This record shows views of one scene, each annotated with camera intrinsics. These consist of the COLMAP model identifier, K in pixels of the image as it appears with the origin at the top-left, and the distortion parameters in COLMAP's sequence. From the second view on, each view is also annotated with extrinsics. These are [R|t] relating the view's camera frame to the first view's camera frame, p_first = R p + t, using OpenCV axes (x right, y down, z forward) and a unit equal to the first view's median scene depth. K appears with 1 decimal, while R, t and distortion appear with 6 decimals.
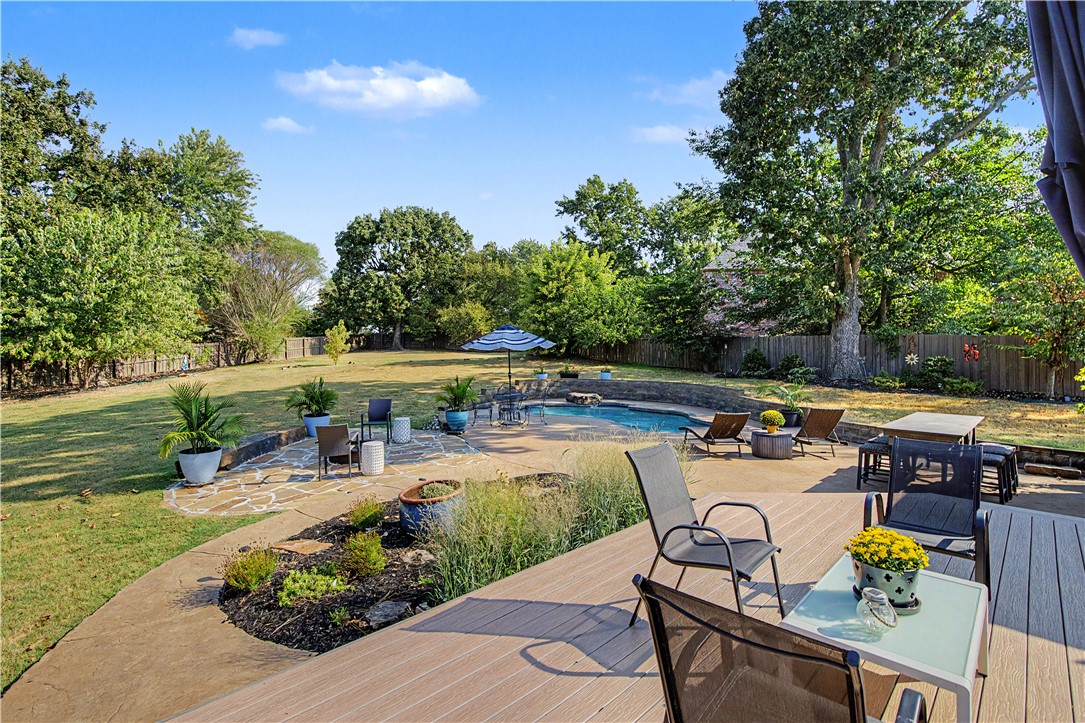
lens RADIAL K [[509.2, 0, 550.9], [0, 509.2, 348.1], [0, 0, 1]] dist [-0.001058, -0.000021]
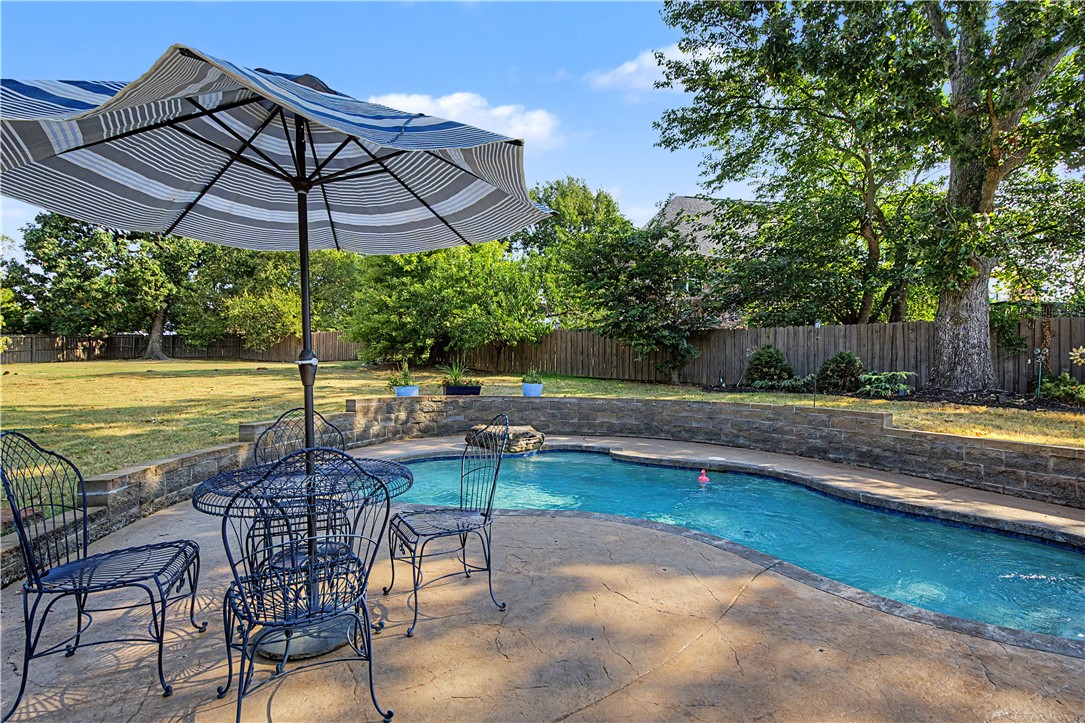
lens RADIAL K [[504.2, 0, 554.8], [0, 504.2, 369.3], [0, 0, 1]] dist [0.001862, 0.000433]
pose [[0.950007, 0.005483, 0.312179, -0.023213], [-0.005391, 0.999985, -0.001158, 0.023441], [-0.312181, -0.000582, 0.950023, 0.348413]]
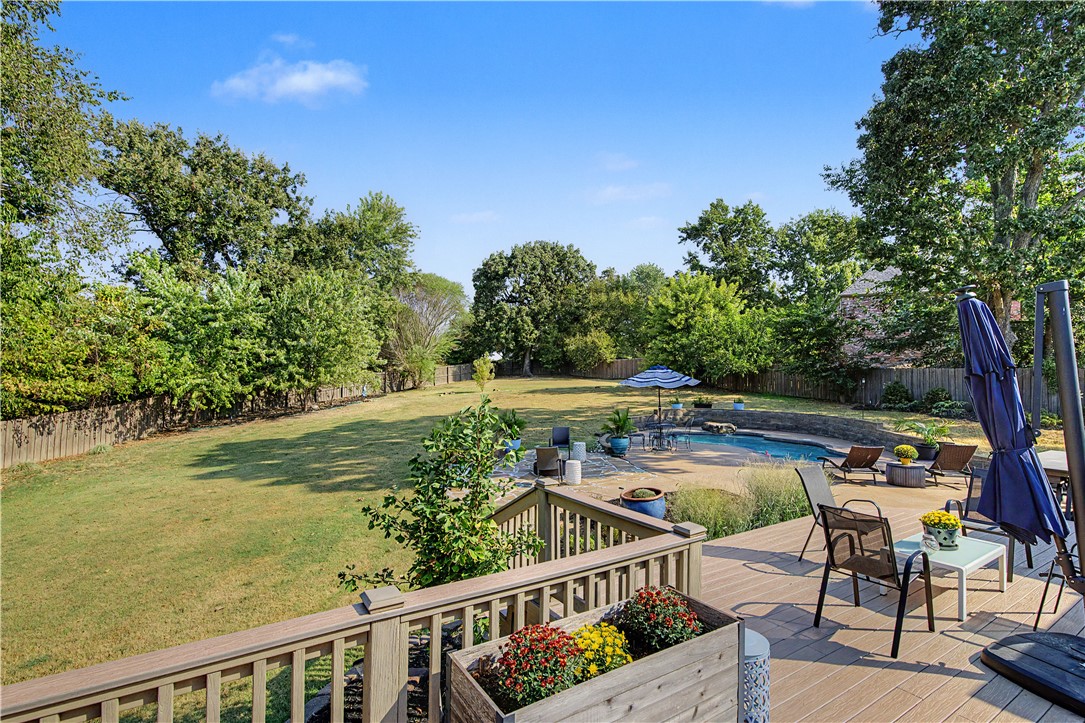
lens RADIAL K [[521.9, 0, 551.5], [0, 521.9, 369.0], [0, 0, 1]] dist [0.000803, 0.000553]
pose [[0.977343, -0.002998, -0.211643, -0.030371], [0.002607, 0.999994, -0.002124, -0.015238], [0.211648, 0.001524, 0.977345, -0.100400]]
